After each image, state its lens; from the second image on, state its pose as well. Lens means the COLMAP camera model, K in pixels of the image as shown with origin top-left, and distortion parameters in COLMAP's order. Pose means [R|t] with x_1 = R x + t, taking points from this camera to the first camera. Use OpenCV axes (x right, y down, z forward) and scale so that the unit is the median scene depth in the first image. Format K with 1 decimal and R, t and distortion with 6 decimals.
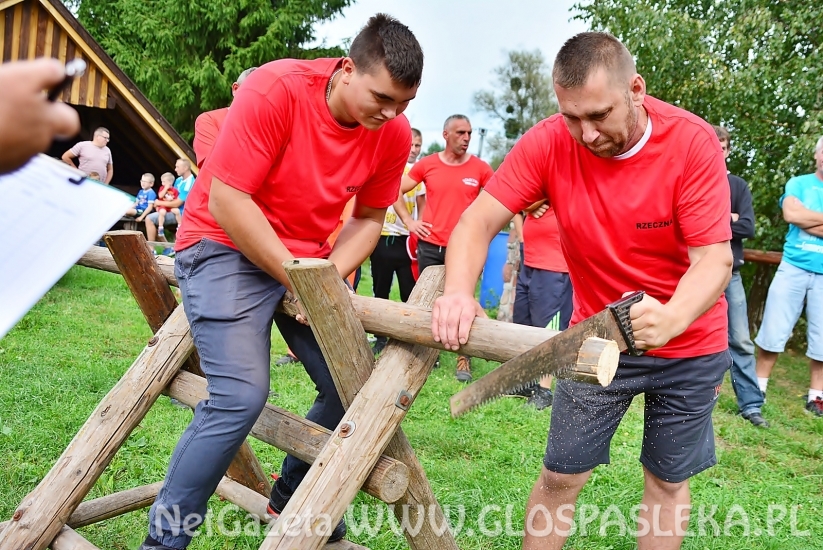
lens RADIAL K [[853.8, 0, 429.2], [0, 853.8, 256.1], [0, 0, 1]] dist [-0.086545, 0.000000]
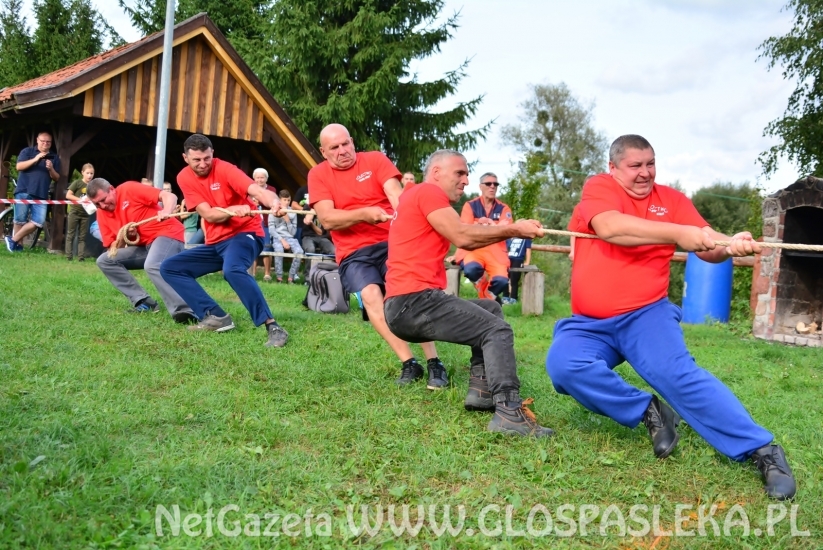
lens RADIAL K [[853.8, 0, 417.0], [0, 853.8, 272.4], [0, 0, 1]] dist [-0.086545, 0.000000]
pose [[0.999597, -0.024495, -0.014319, -0.119981], [0.024137, 0.999405, -0.024632, 0.007450], [0.014914, 0.024276, 0.999594, -0.013226]]
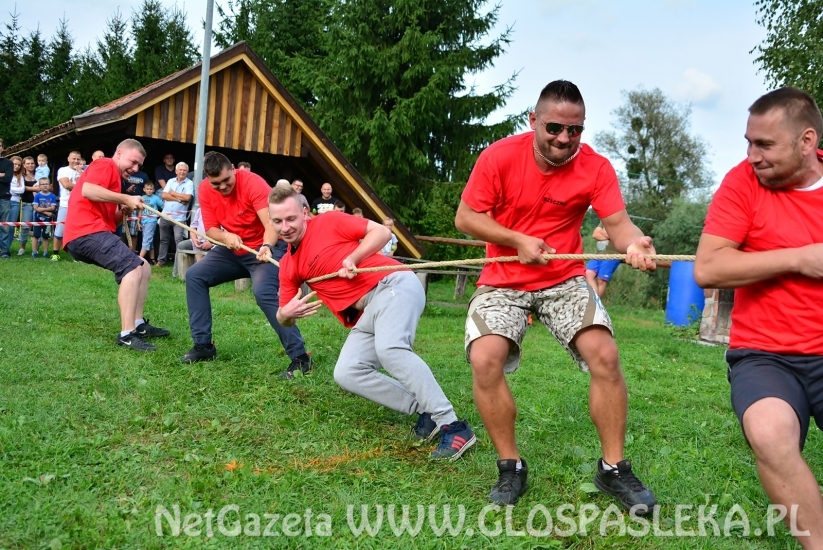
lens RADIAL K [[853.8, 0, 417.5], [0, 853.8, 269.7], [0, 0, 1]] dist [-0.086545, 0.000000]
pose [[0.989571, -0.019213, -0.142760, -0.047389], [0.013803, 0.999152, -0.038788, 0.012191], [0.143384, 0.036413, 0.988997, -0.053875]]
